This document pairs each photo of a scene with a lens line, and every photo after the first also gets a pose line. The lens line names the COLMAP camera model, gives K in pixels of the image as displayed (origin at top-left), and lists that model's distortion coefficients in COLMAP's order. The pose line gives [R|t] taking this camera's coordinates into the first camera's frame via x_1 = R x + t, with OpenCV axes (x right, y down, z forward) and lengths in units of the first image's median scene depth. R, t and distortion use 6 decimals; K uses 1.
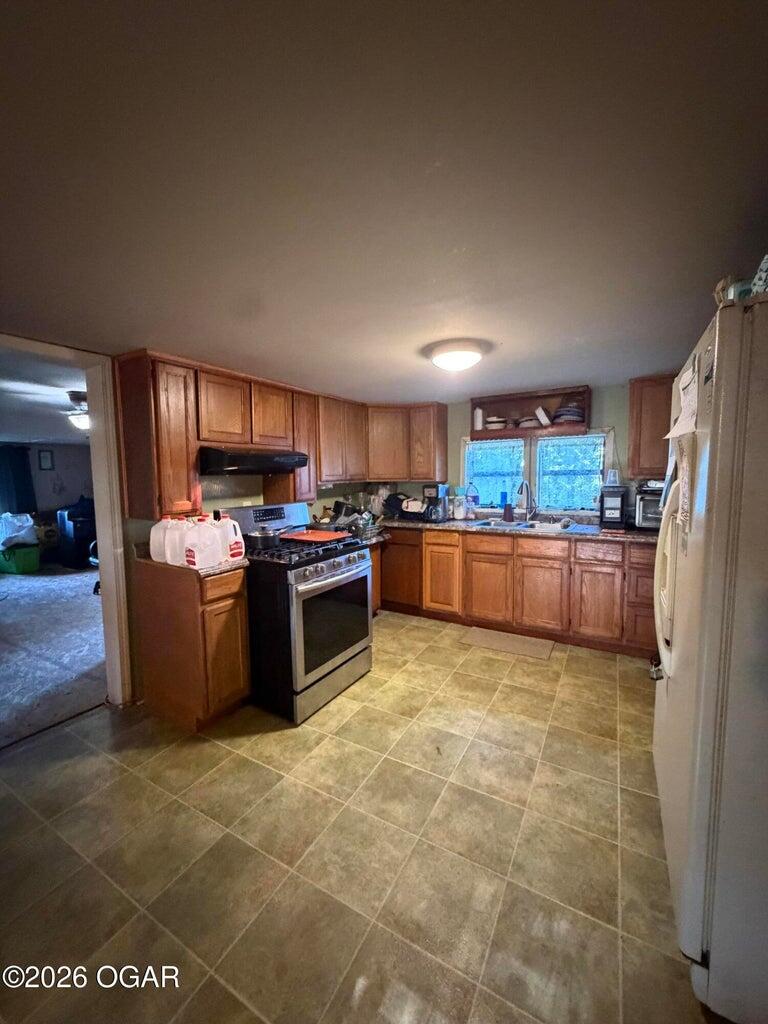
lens RADIAL K [[409.1, 0, 381.6], [0, 409.1, 507.2], [0, 0, 1]] dist [-0.001330, 0.000461]
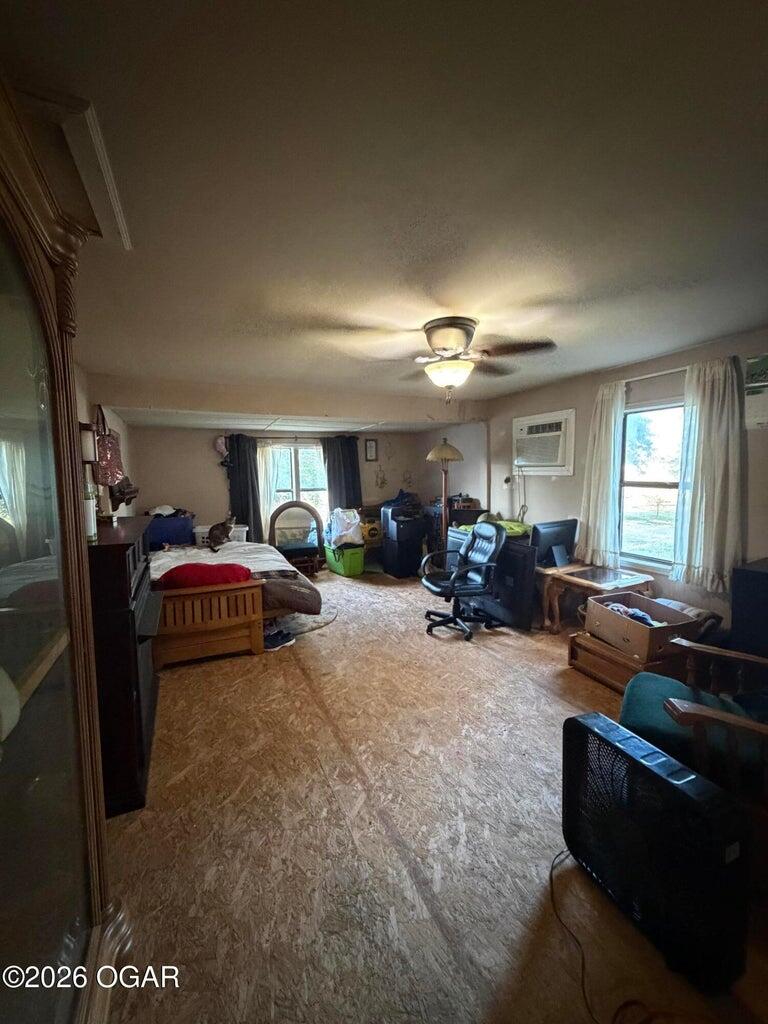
lens RADIAL K [[409.1, 0, 379.7], [0, 409.1, 509.2], [0, 0, 1]] dist [-0.001330, 0.000461]
pose [[0.806088, 0.052163, -0.589493, -0.480902], [-0.036310, 0.998591, 0.038711, -0.036499], [0.590681, -0.009800, 0.806845, 0.502921]]
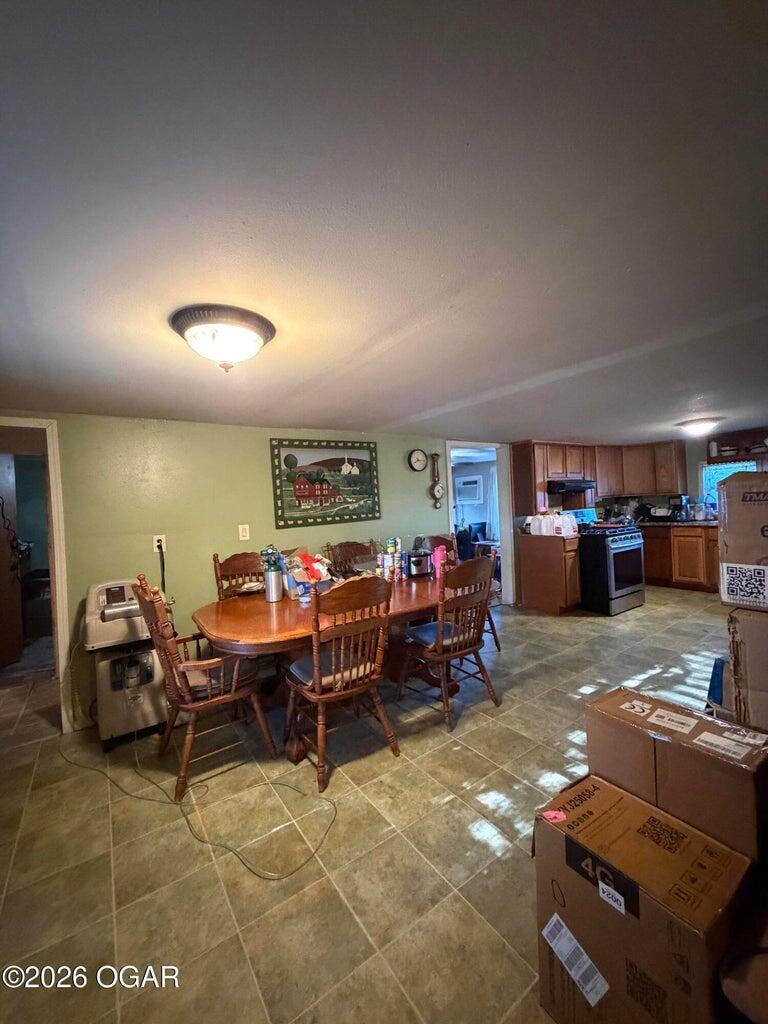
lens RADIAL K [[409.1, 0, 380.7], [0, 409.1, 510.0], [0, 0, 1]] dist [-0.001330, 0.000461]
pose [[0.903177, -0.030753, -0.428166, -0.216468], [0.006935, 0.998346, -0.057076, 0.073175], [0.429213, 0.048580, 0.901896, -0.806131]]
